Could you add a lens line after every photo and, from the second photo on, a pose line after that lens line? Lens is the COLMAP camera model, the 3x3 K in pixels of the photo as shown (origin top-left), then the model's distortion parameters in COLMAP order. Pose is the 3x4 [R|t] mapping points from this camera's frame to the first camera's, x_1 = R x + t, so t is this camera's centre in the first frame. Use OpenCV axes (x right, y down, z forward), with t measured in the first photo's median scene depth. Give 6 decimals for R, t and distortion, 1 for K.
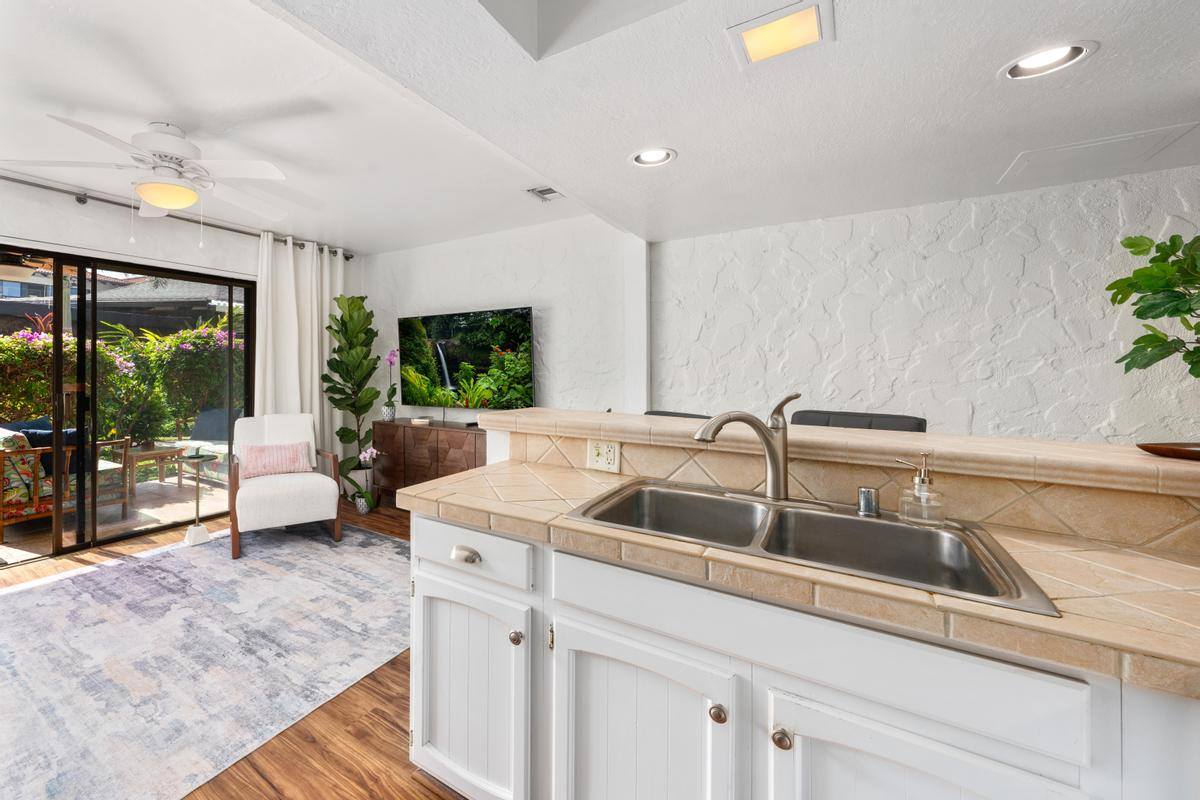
lens RADIAL K [[536.5, 0, 536.4], [0, 536.5, 366.3], [0, 0, 1]] dist [-0.001898, 0.000299]
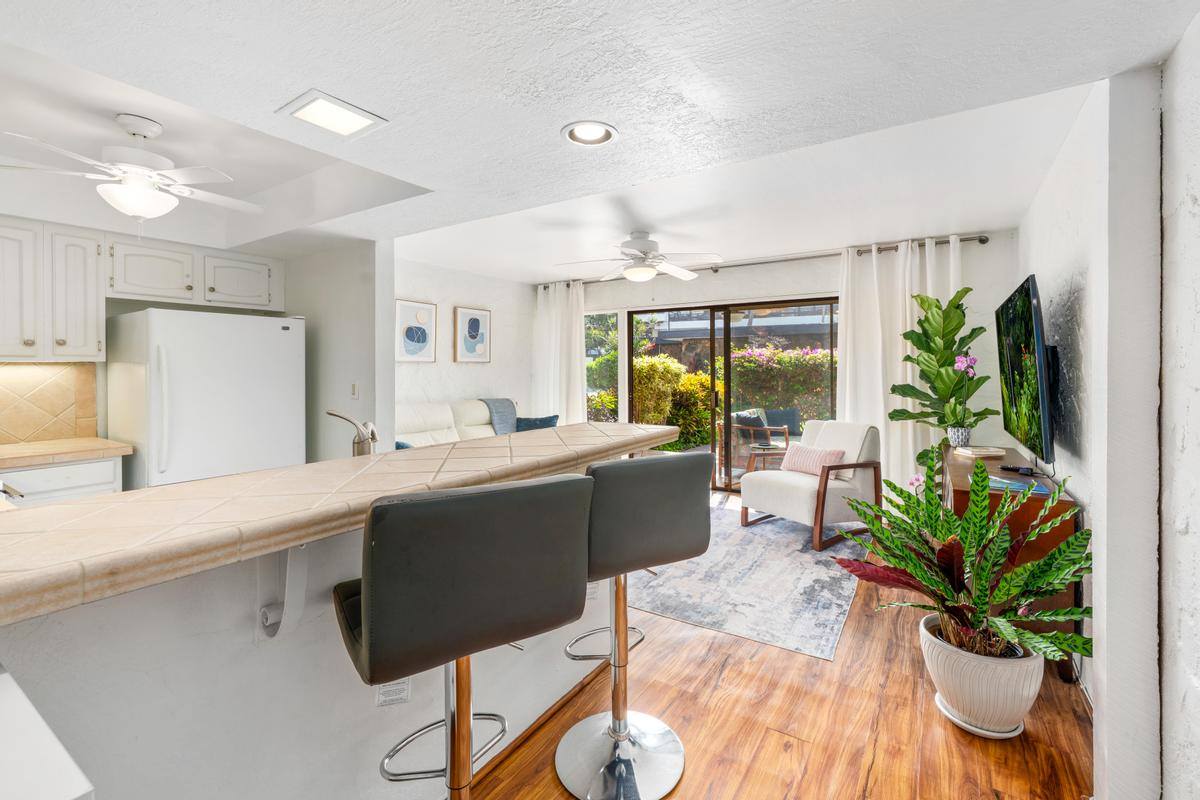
lens RADIAL K [[474.2, 0, 559.8], [0, 474.2, 371.0], [0, 0, 1]] dist [0.000805, 0.000056]
pose [[-0.051448, -0.000591, -0.998675, 0.493214], [0.003689, 0.999993, -0.000782, -0.010687], [0.998669, -0.003724, -0.051446, 0.512000]]
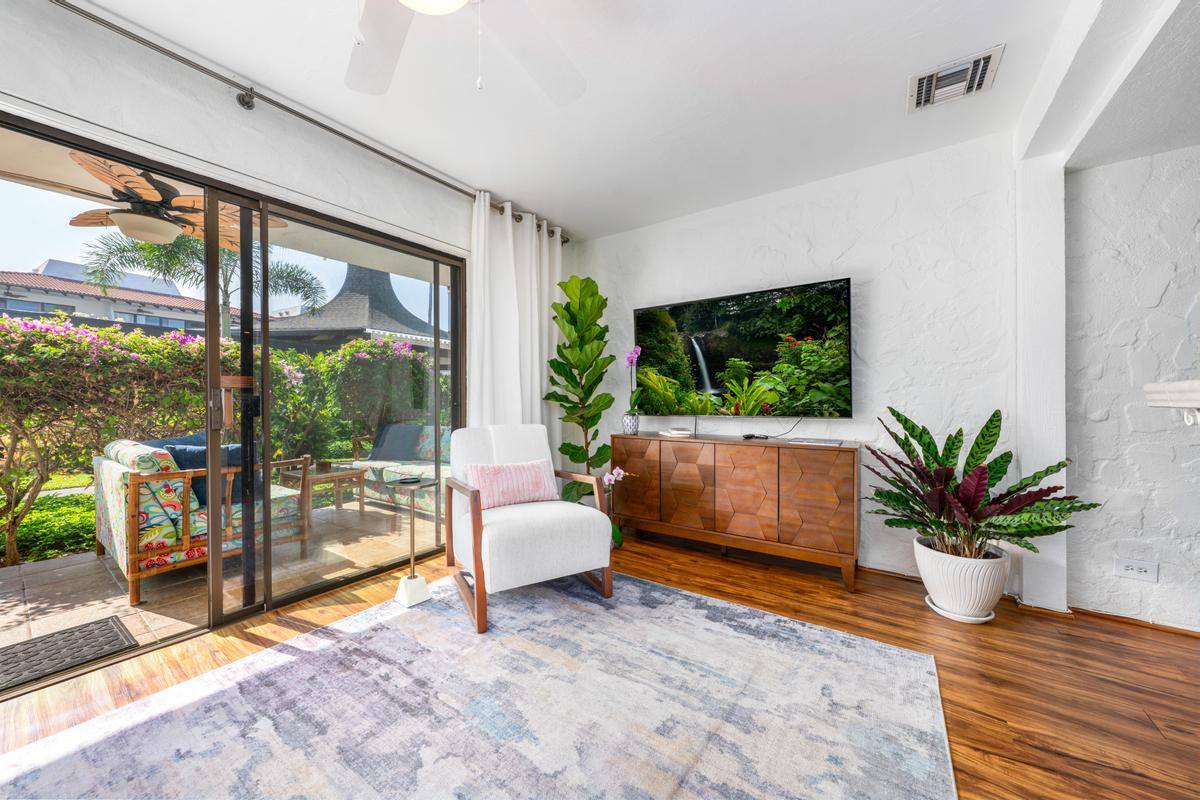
lens RADIAL K [[461.3, 0, 636.8], [0, 461.3, 398.1], [0, 0, 1]] dist [-0.001639, 0.000082]
pose [[0.999960, -0.005424, 0.007130, -0.303360], [0.005419, 0.999985, 0.000656, 0.053695], [-0.007133, -0.000618, 0.999974, 0.344847]]
